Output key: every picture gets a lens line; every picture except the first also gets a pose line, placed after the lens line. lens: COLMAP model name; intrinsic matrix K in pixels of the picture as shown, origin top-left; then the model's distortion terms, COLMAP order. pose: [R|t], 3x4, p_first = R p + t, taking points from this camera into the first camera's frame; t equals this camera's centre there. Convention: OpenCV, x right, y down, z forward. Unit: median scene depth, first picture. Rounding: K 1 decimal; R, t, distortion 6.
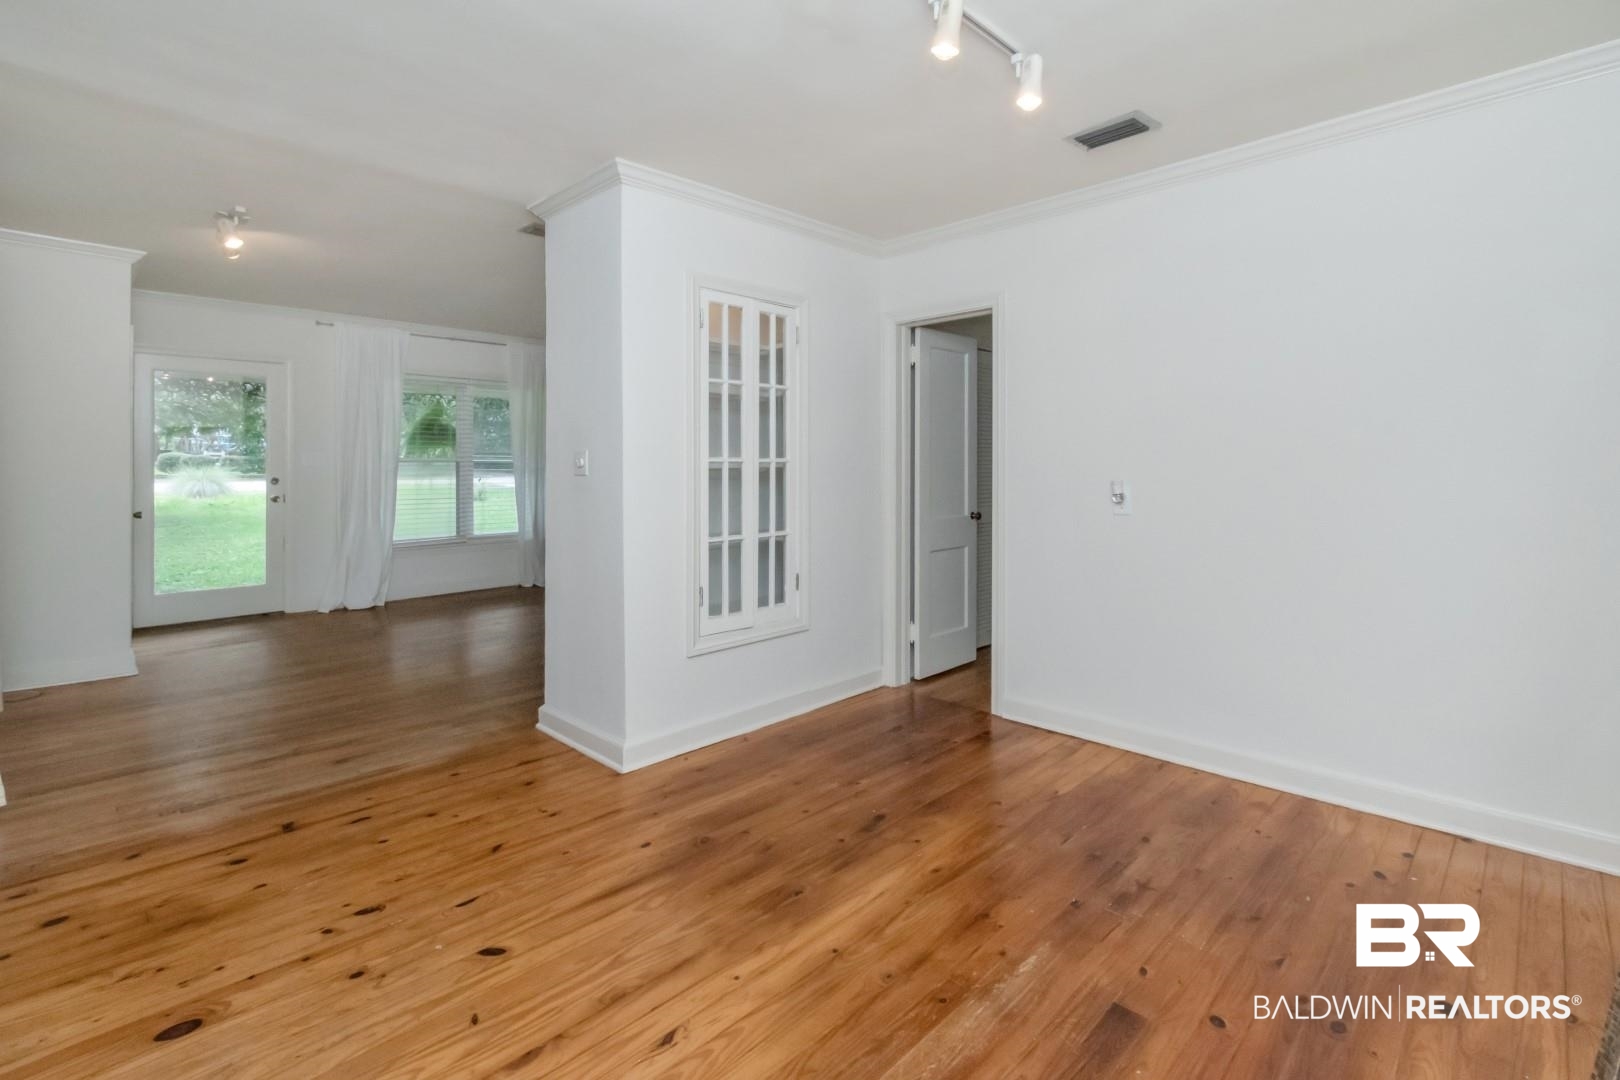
lens RADIAL K [[756.0, 0, 789.0], [0, 756.0, 465.0], [0, 0, 1]] dist [0.001591, -0.001026]
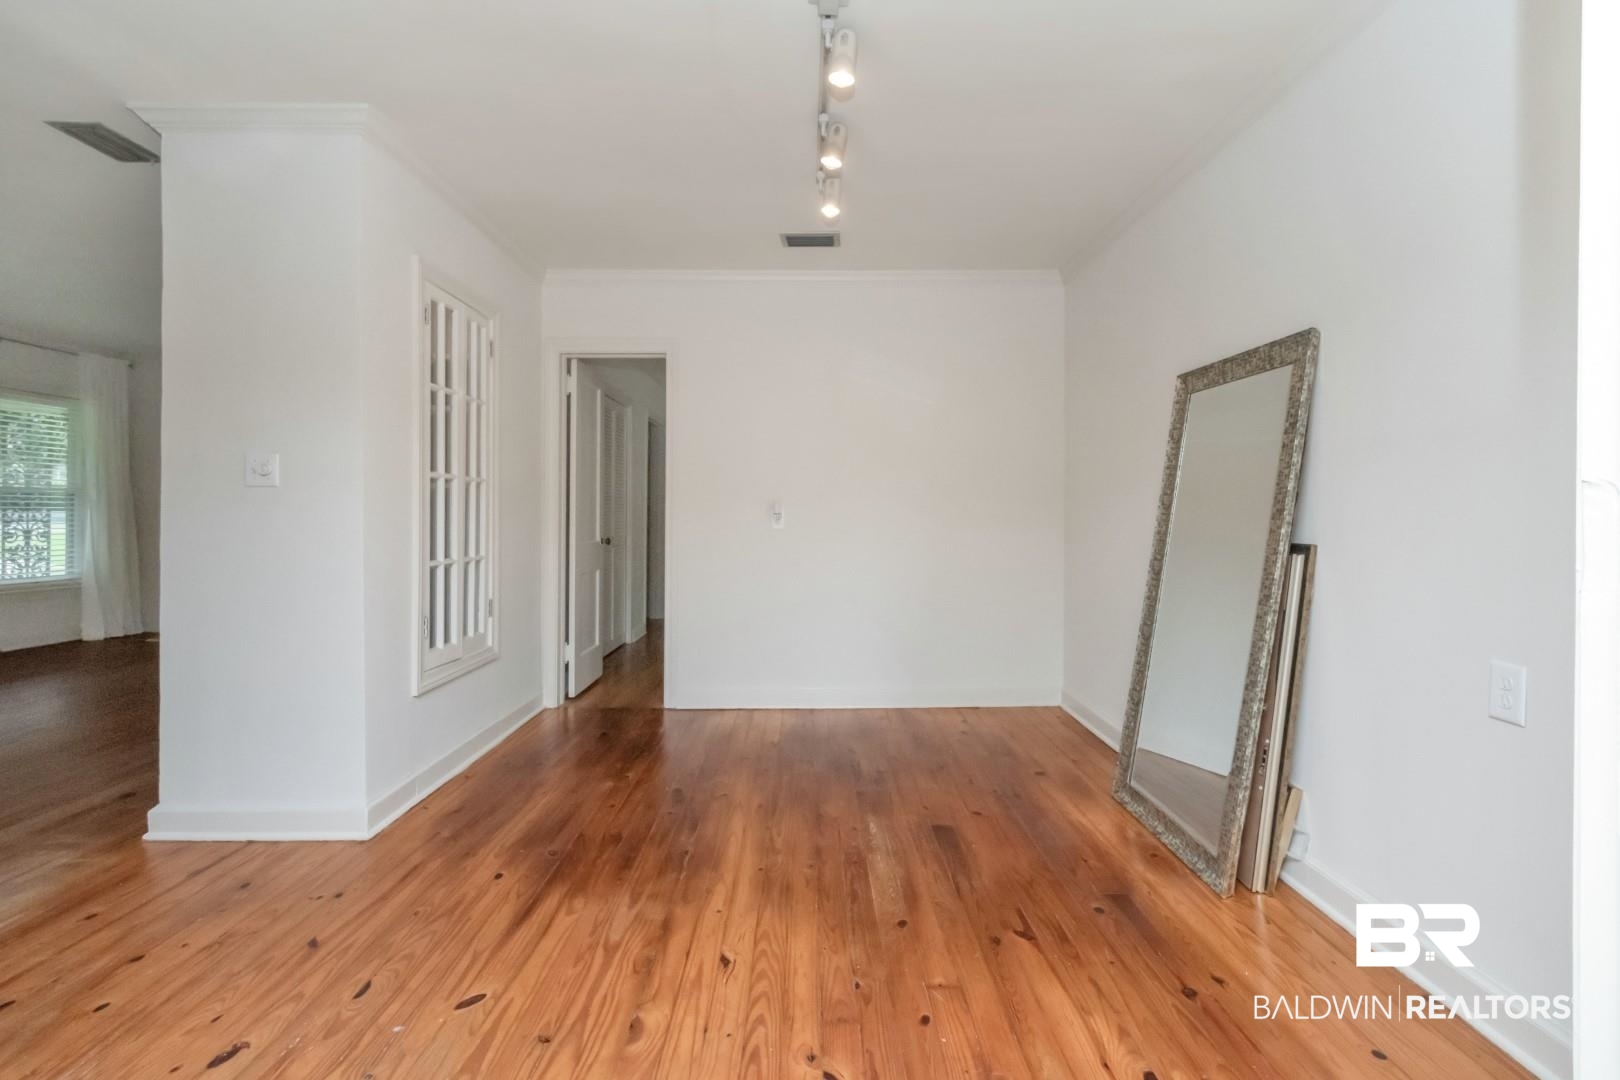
lens RADIAL K [[756.0, 0, 807.6], [0, 756.0, 513.9], [0, 0, 1]] dist [0.001591, -0.001026]
pose [[0.694603, 0.005247, 0.719375, -0.540188], [-0.003981, 0.999986, -0.003450, 0.050885], [-0.719383, -0.000467, 0.694614, 0.068643]]
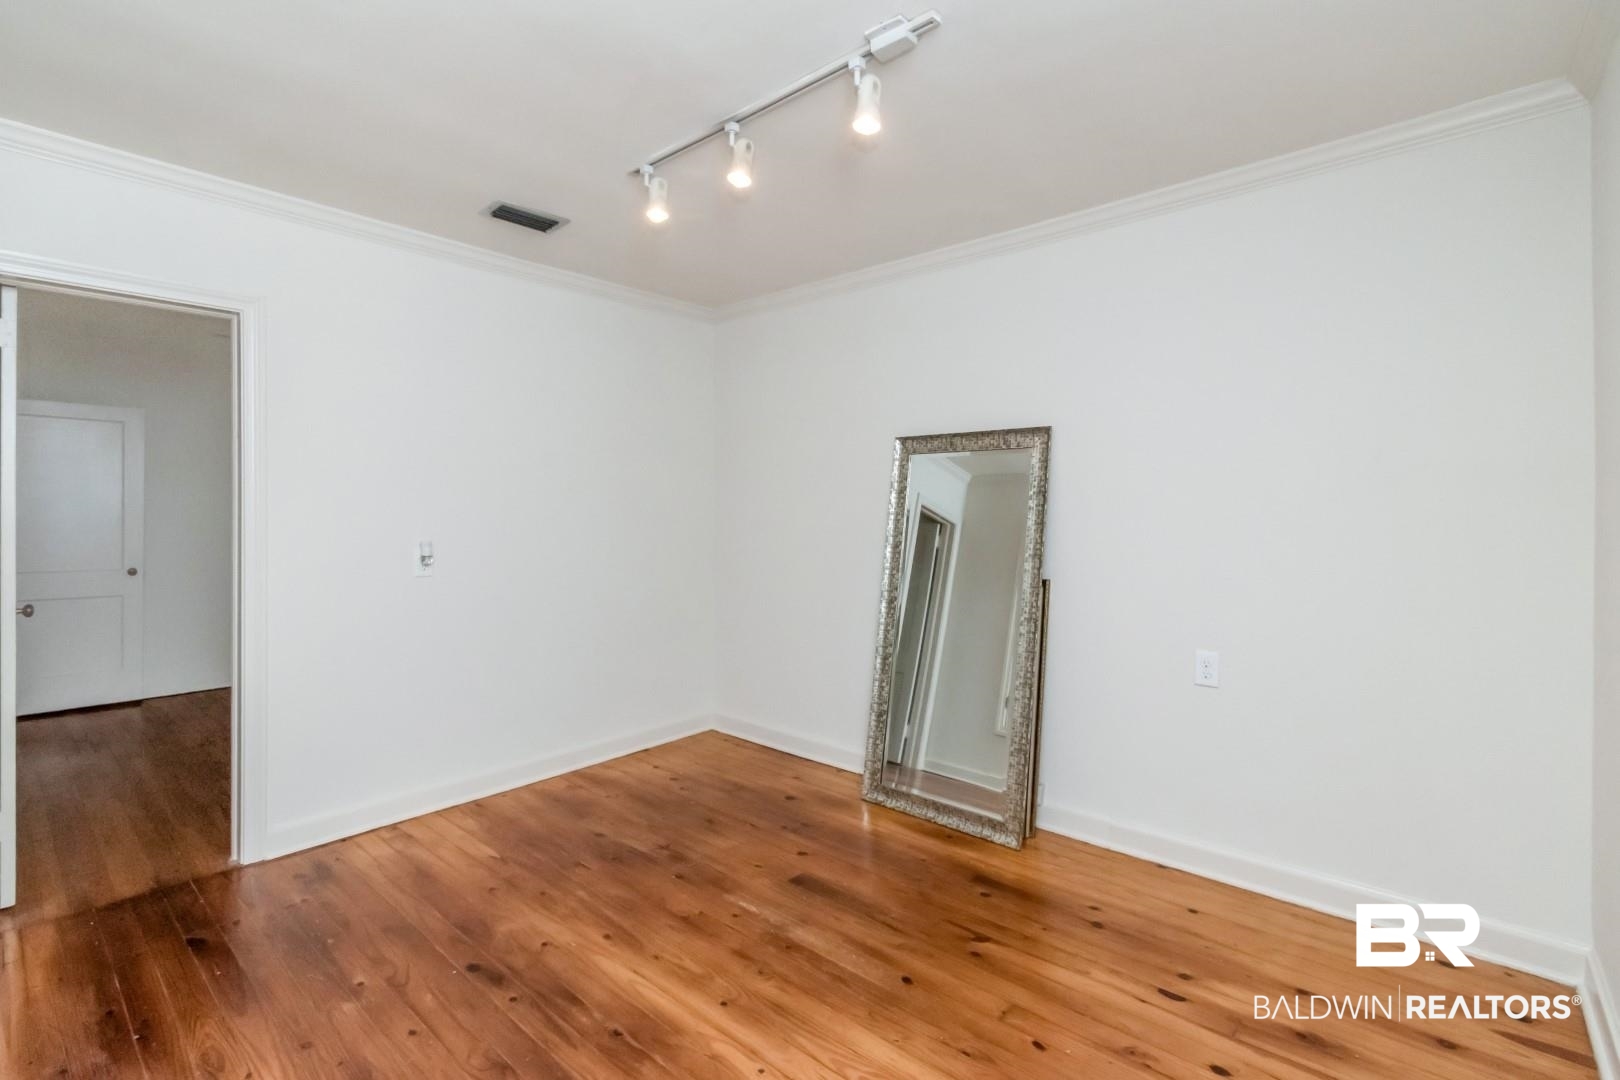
lens RADIAL K [[756.0, 0, 809.7], [0, 756.0, 526.8], [0, 0, 1]] dist [0.001591, -0.001026]
pose [[-0.085397, -0.013293, 0.996258, -0.680546], [0.001139, 0.999909, 0.013439, -0.014616], [-0.996346, 0.002283, -0.085374, 0.681915]]
